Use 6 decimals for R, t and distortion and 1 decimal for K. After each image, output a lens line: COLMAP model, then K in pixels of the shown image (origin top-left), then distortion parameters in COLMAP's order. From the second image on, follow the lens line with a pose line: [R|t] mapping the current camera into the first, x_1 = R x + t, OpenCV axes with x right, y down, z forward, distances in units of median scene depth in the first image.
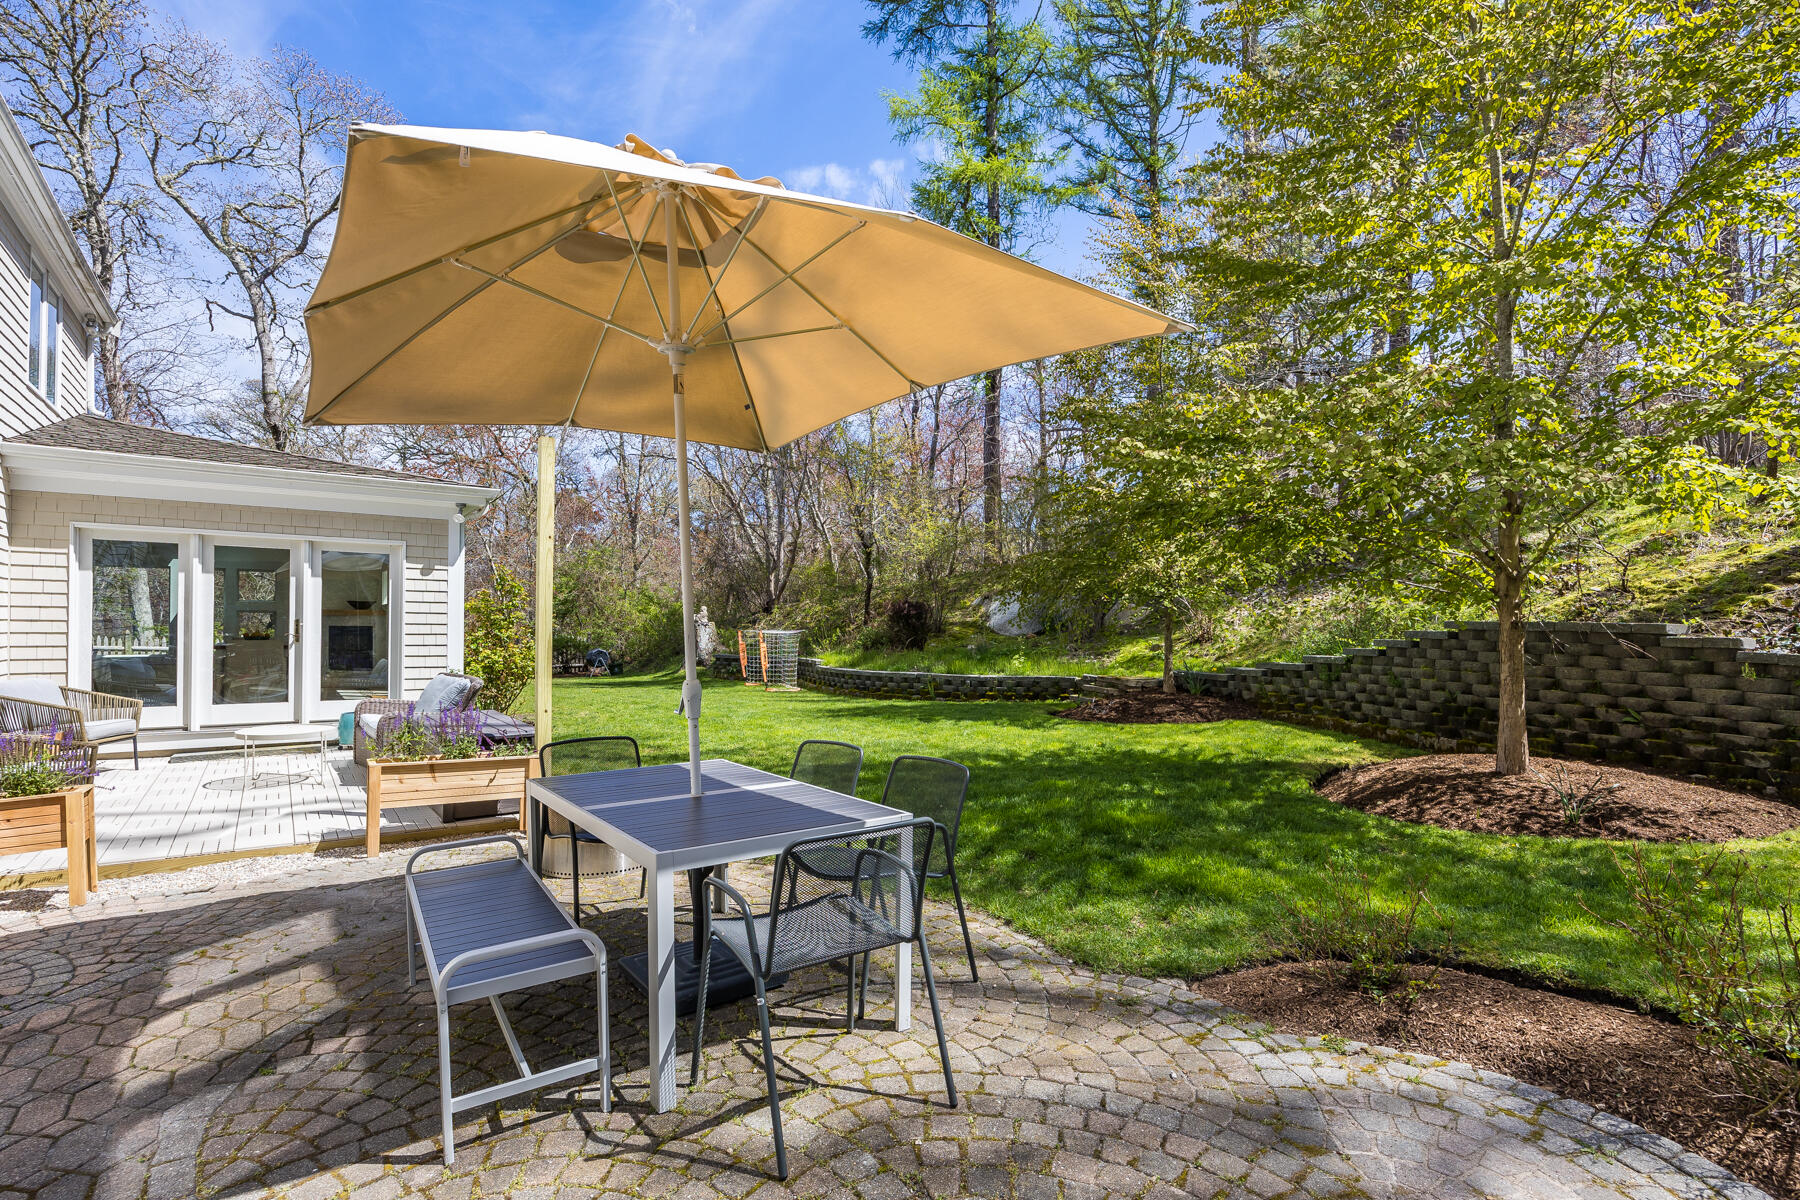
lens RADIAL K [[868.6, 0, 900.2], [0, 868.6, 609.7], [0, 0, 1]] dist [0.002894, -0.002378]
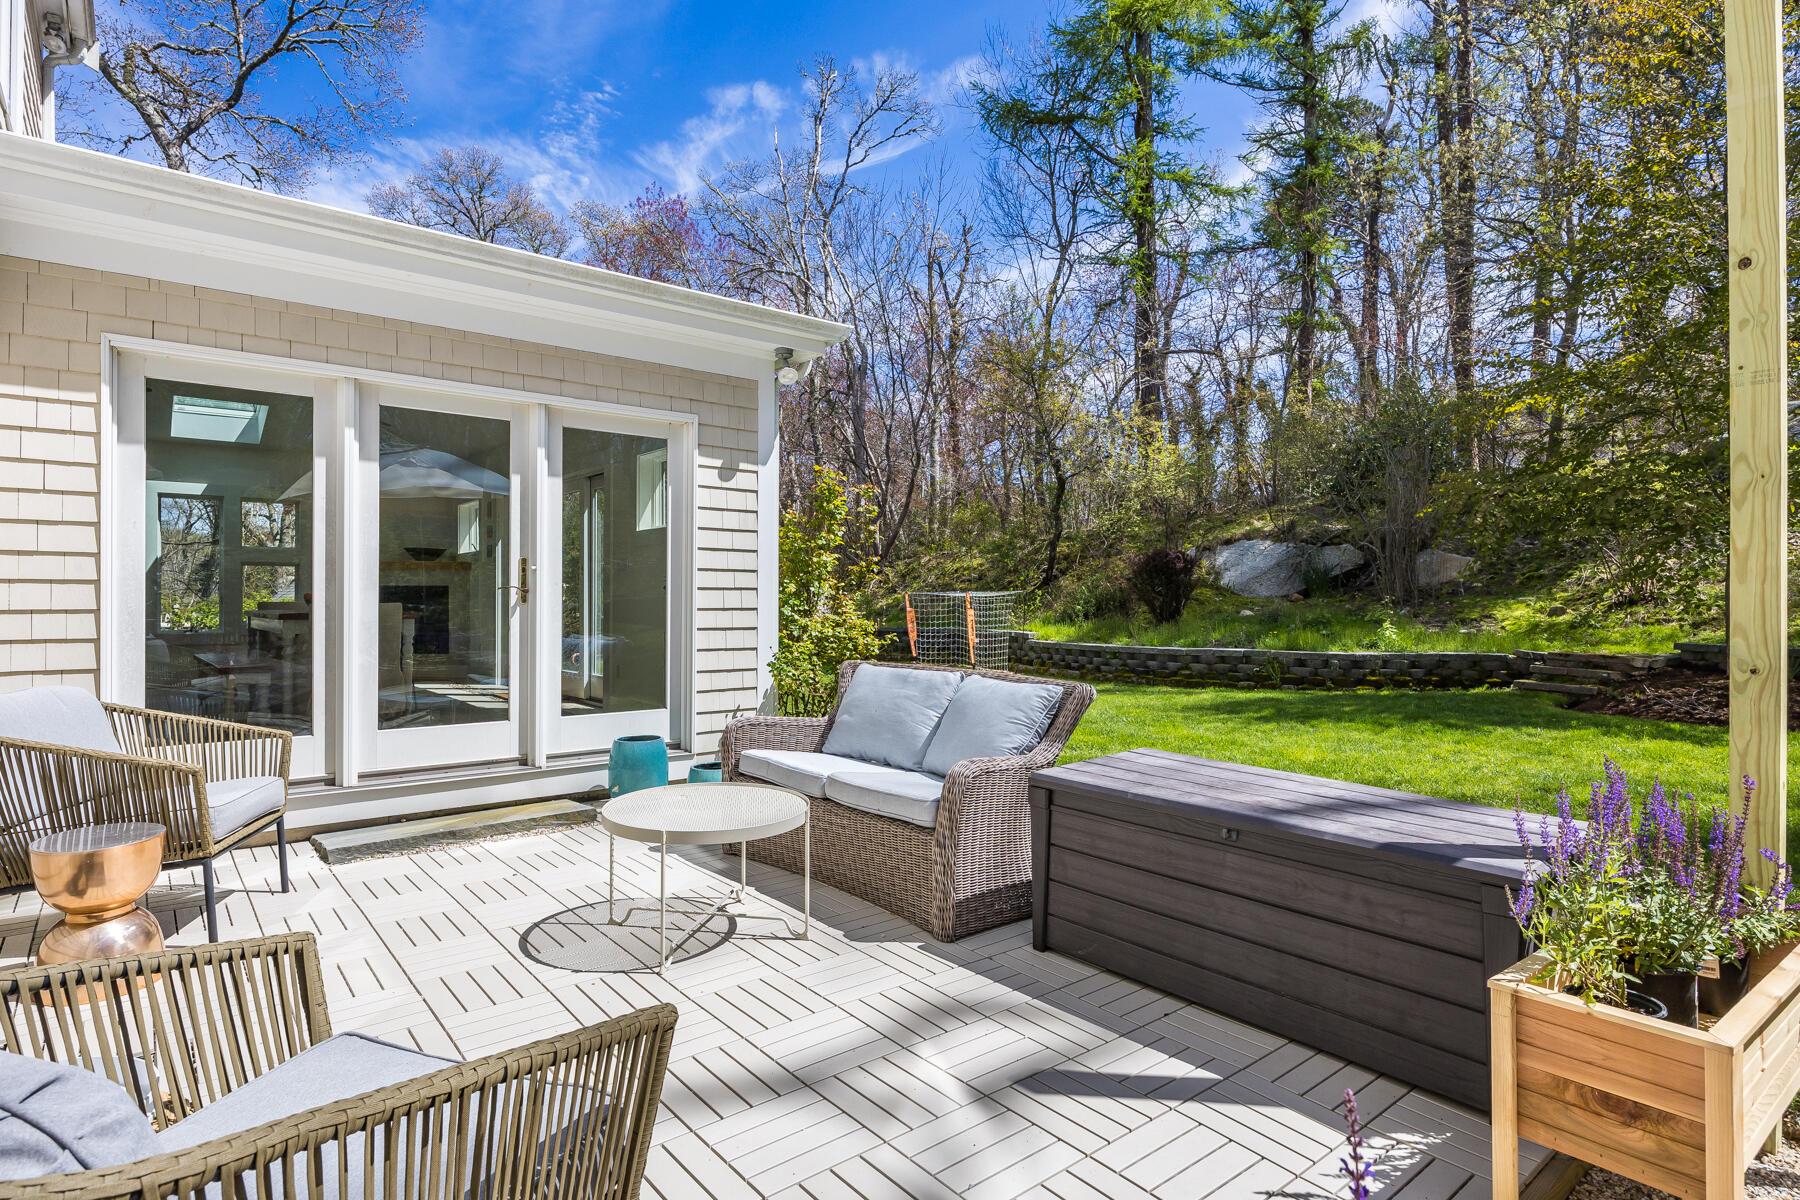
lens RADIAL K [[945.7, 0, 901.3], [0, 945.7, 588.5], [0, 0, 1]] dist [-0.004450, -0.000261]
pose [[0.998200, -0.003966, 0.059847, -0.462783], [0.003261, 0.999924, 0.011867, 0.020955], [-0.059890, -0.011650, 0.998137, 0.395083]]
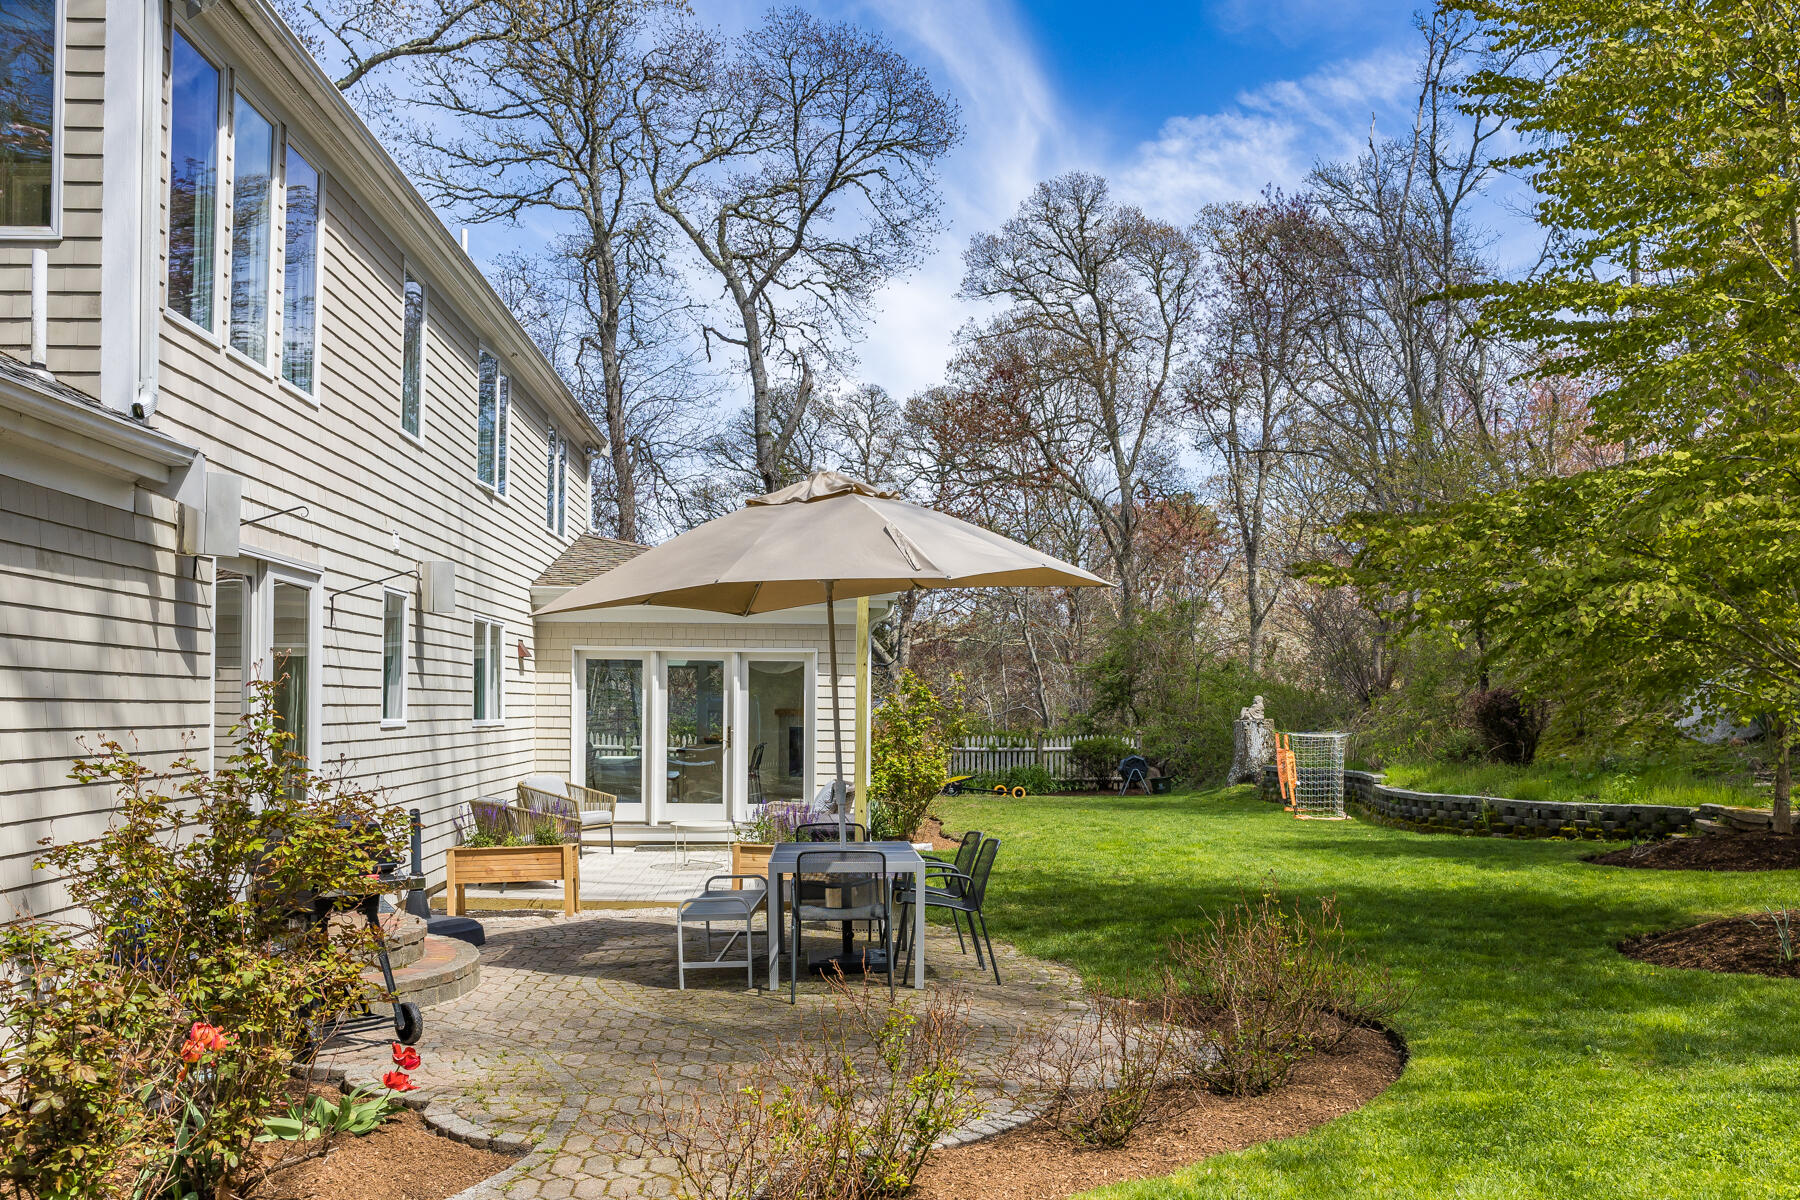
lens RADIAL K [[1568.5, 0, 897.4], [0, 1568.5, 604.1], [0, 0, 1]] dist [-0.043930, 0.003045]
pose [[0.843031, -0.038892, -0.536457, 0.472265], [0.011488, 0.998457, -0.054333, -0.029009], [0.537743, 0.039641, 0.842177, -0.468492]]
